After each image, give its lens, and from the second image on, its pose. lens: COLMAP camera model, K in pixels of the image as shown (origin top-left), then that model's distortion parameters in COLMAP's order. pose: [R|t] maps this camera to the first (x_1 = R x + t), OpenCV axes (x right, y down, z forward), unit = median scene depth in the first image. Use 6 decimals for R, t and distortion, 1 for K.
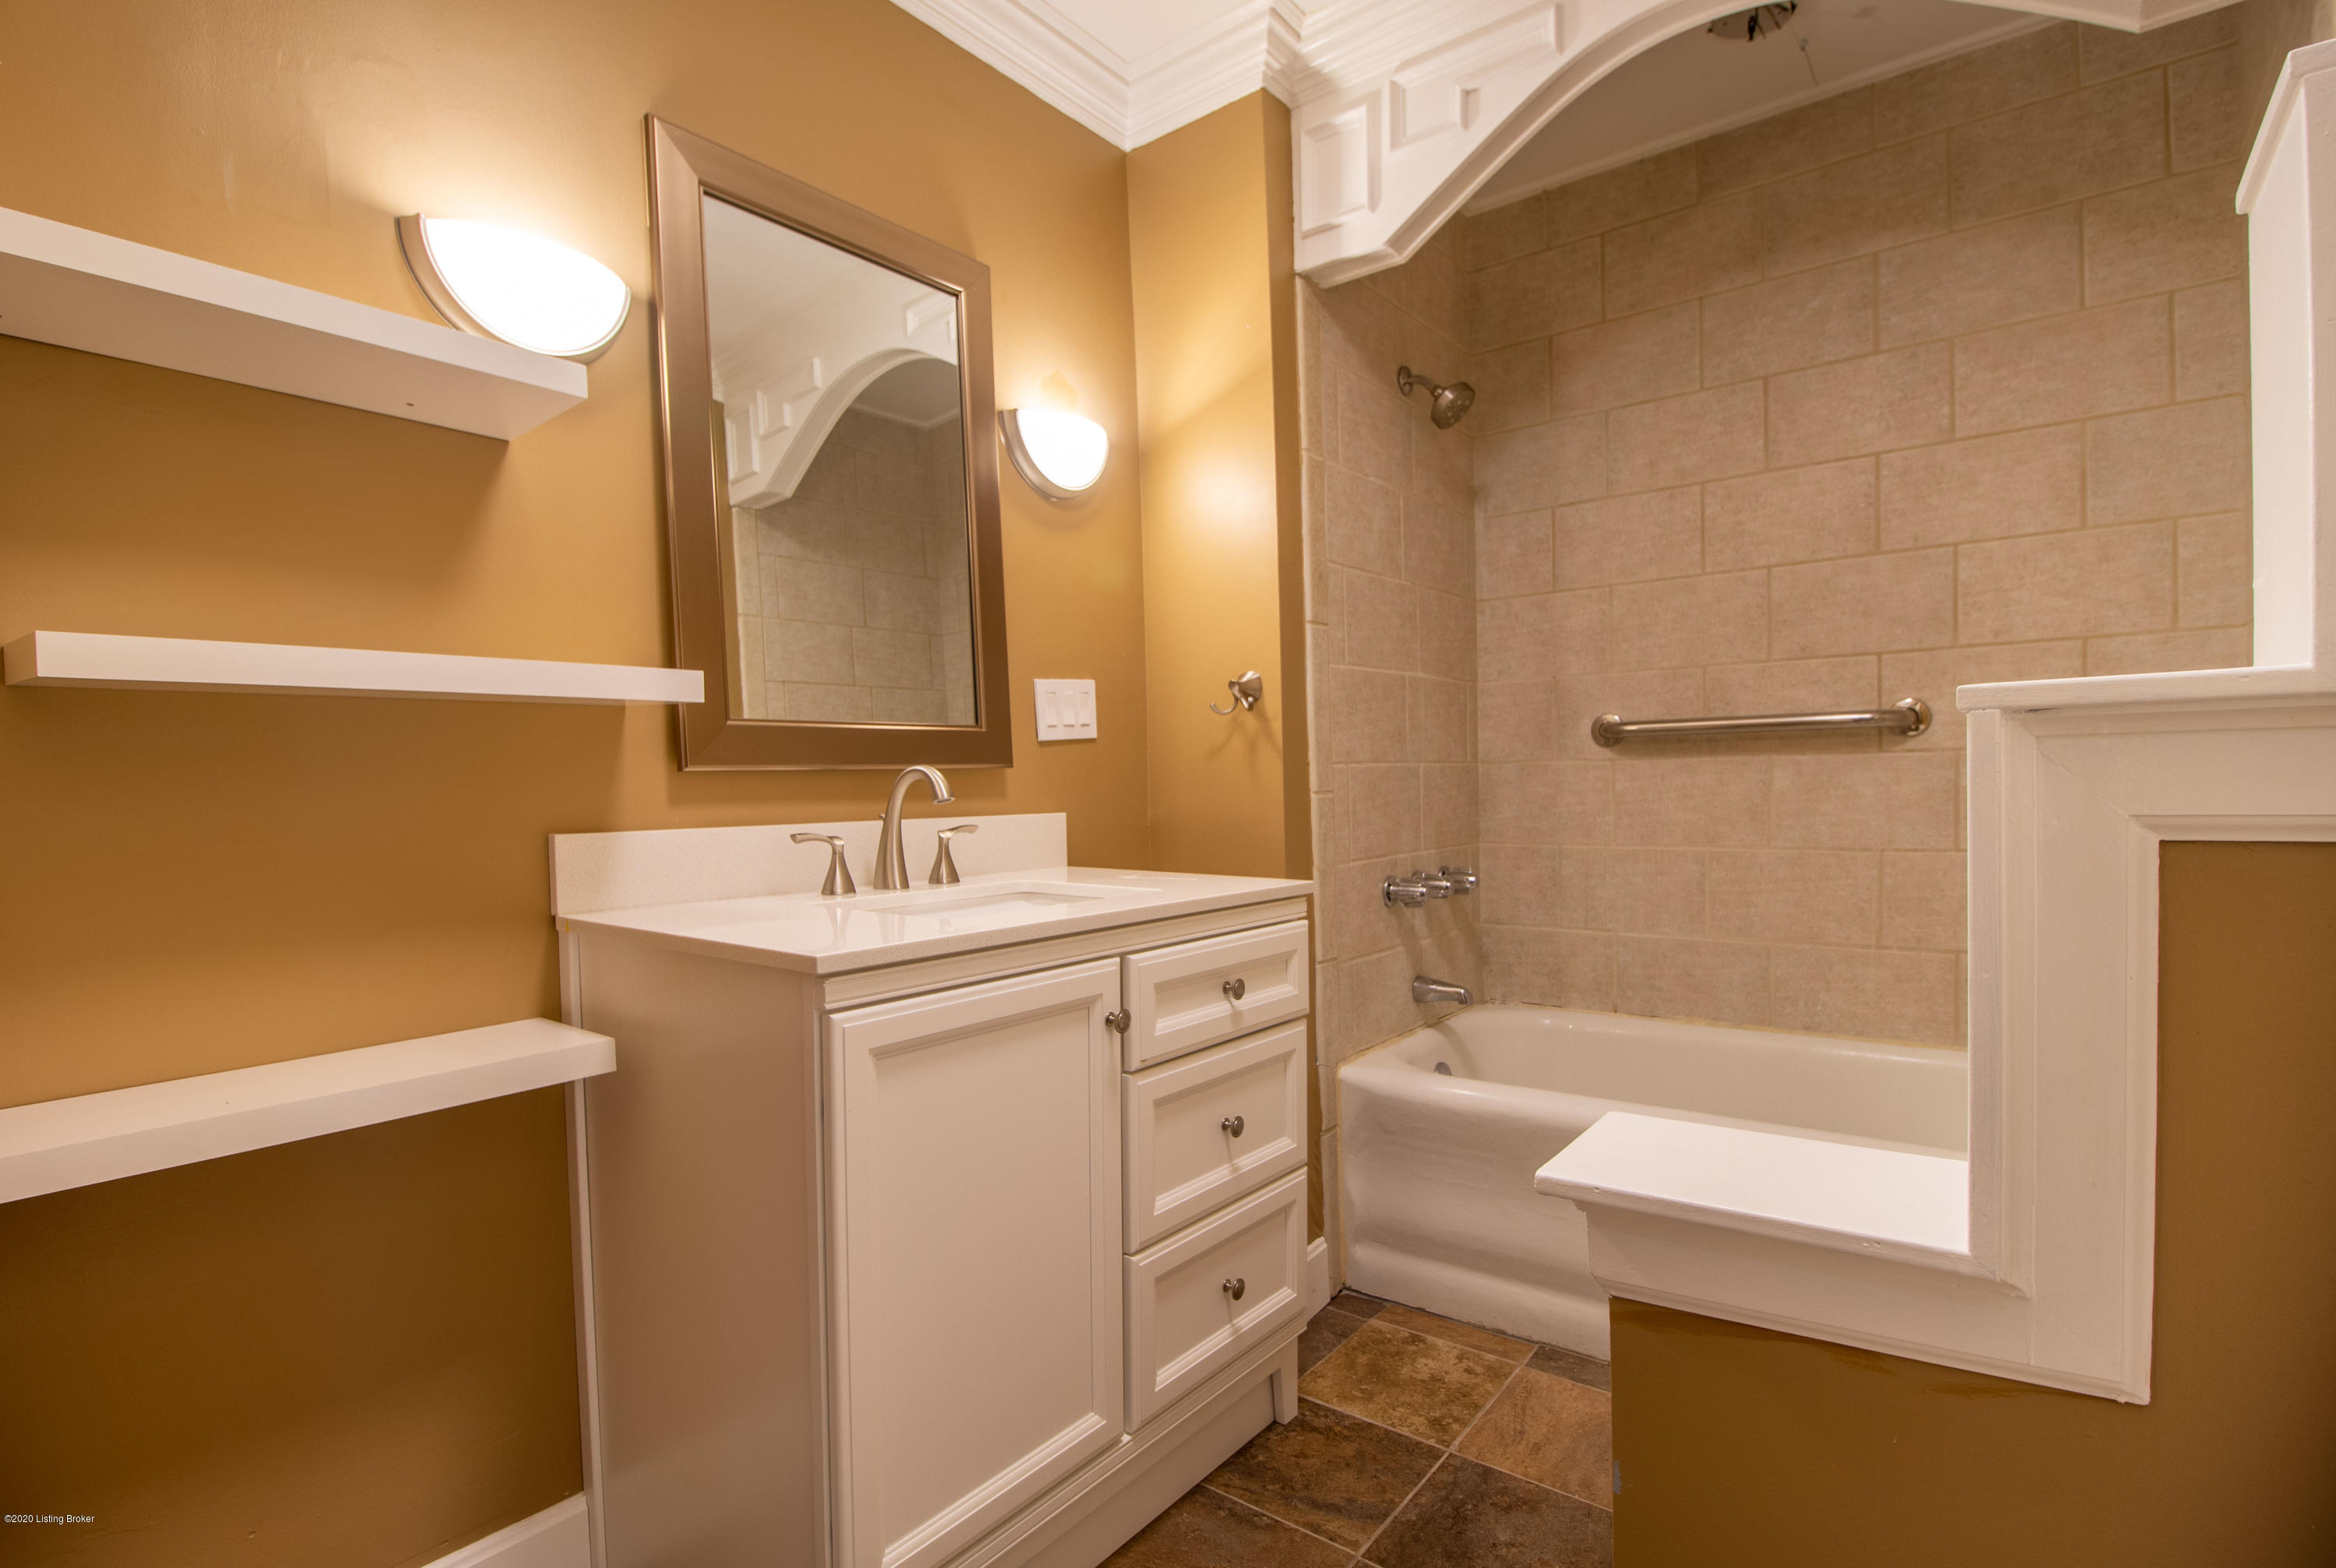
lens RADIAL K [[1118.9, 0, 1168.0], [0, 1118.9, 784.0], [0, 0, 1]] dist [-0.018455, -0.000507]
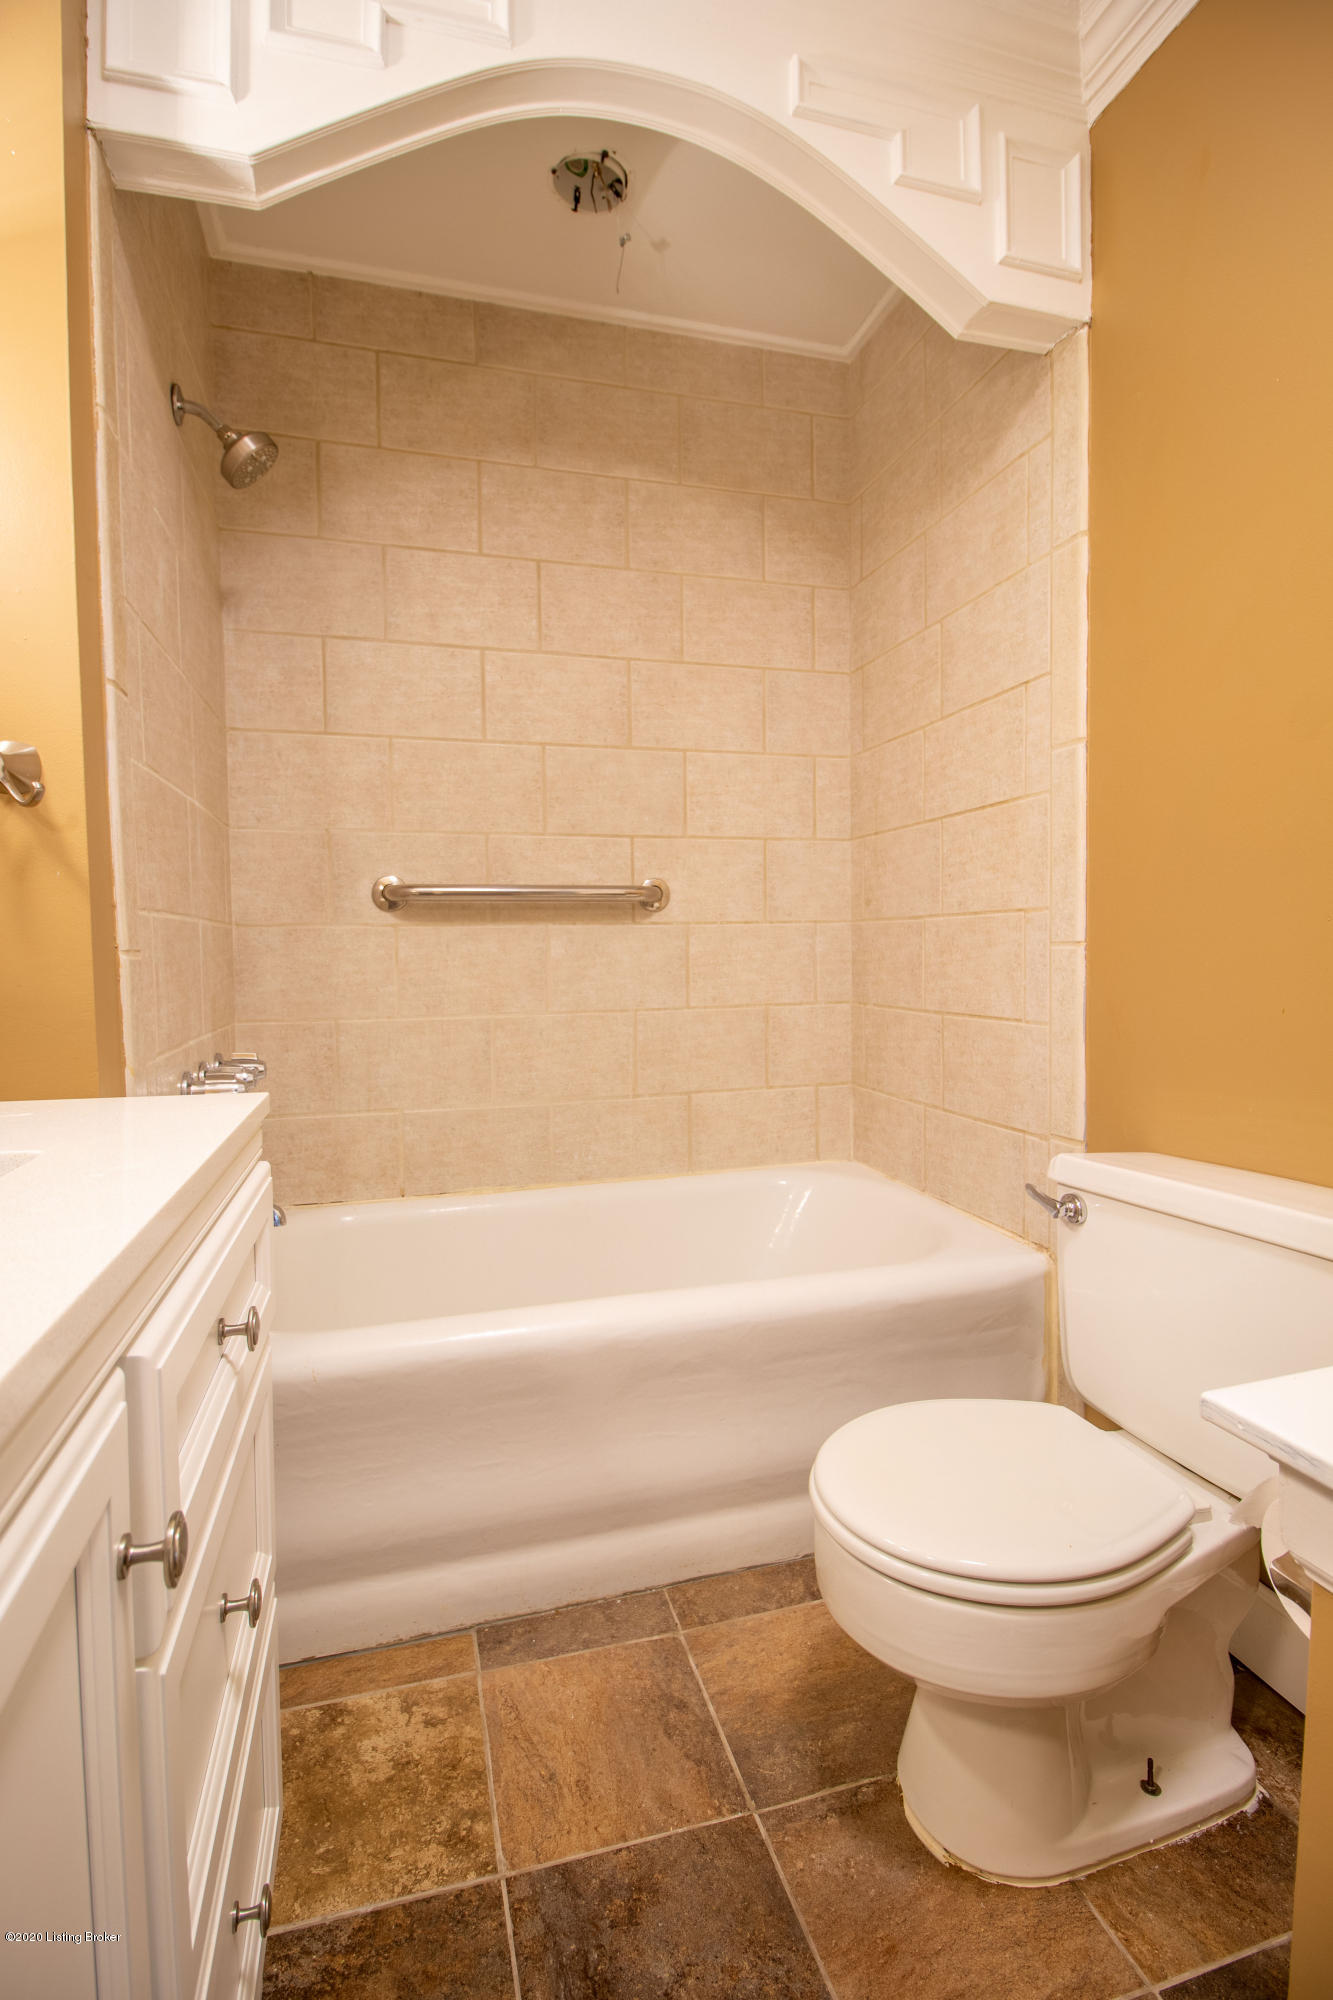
lens RADIAL K [[926.7, 0, 642.9], [0, 926.7, 981.5], [0, 0, 1]] dist [-0.000877, -0.012863]
pose [[0.594504, -0.012329, 0.803998, -0.111925], [0.002178, 0.999903, 0.013722, 0.016805], [-0.804090, -0.006407, 0.594474, 0.424685]]
